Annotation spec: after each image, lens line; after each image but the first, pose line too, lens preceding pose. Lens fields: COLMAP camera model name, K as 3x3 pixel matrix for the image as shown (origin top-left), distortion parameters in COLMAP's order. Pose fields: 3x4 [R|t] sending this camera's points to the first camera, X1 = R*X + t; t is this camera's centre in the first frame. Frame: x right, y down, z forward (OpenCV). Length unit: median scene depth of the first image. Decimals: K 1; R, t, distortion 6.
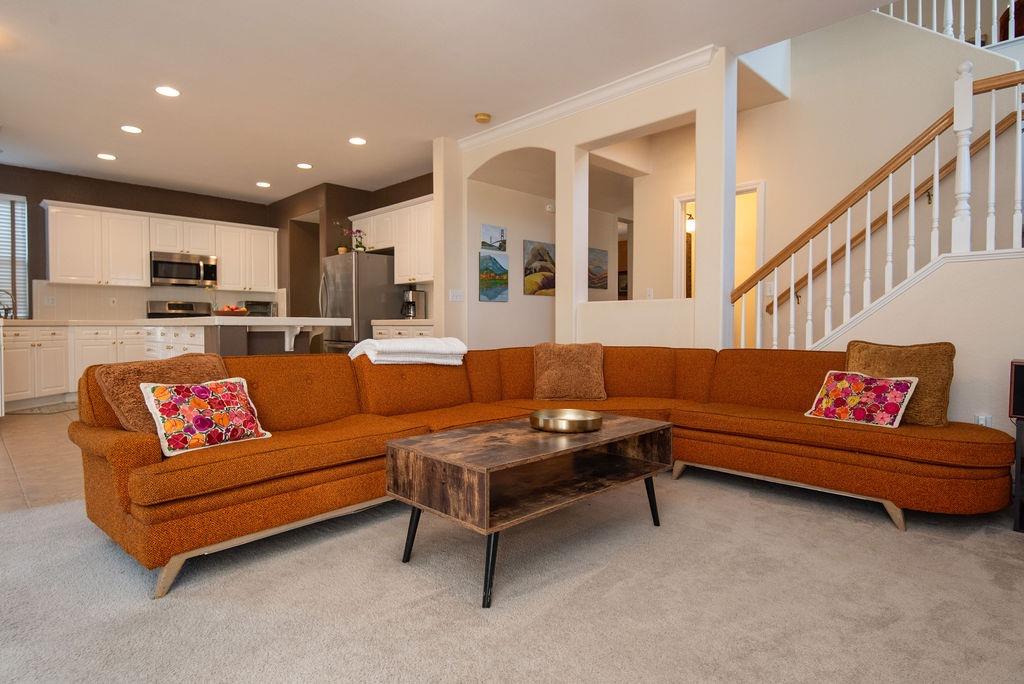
lens RADIAL K [[541.4, 0, 513.2], [0, 541.4, 337.3], [0, 0, 1]] dist [0.001939, 0.000389]
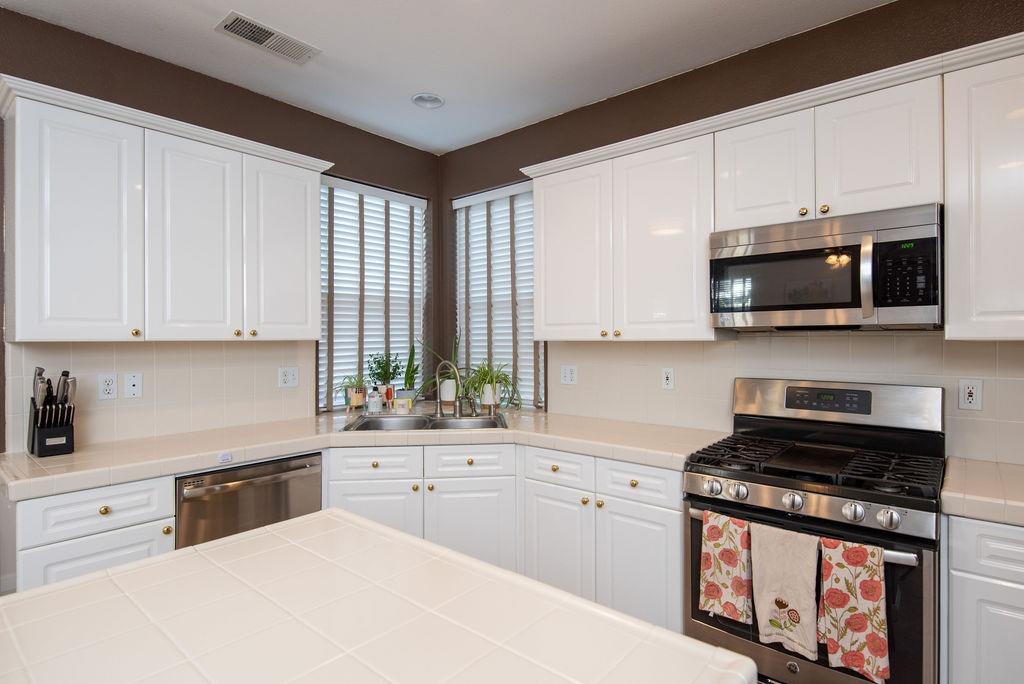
lens RADIAL K [[523.4, 0, 517.7], [0, 523.4, 339.0], [0, 0, 1]] dist [0.001454, -0.008887]
pose [[0.080522, -0.004967, -0.996740, -0.345609], [-0.023235, 0.999706, -0.006859, -0.085516], [0.996482, 0.023712, 0.080383, 0.822108]]
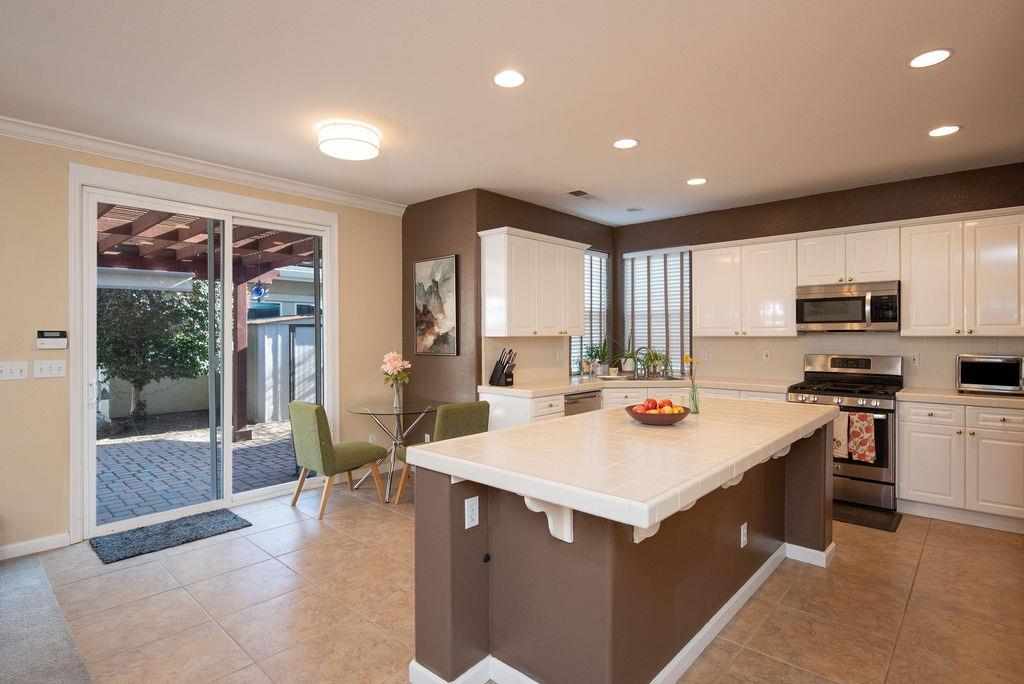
lens RADIAL K [[523.4, 0, 505.0], [0, 523.4, 338.7], [0, 0, 1]] dist [0.001454, -0.008887]
pose [[0.048008, 0.001994, -0.998845, 0.000746], [-0.023337, 0.999727, 0.000875, -0.078175], [0.998574, 0.023268, 0.048041, 0.561161]]
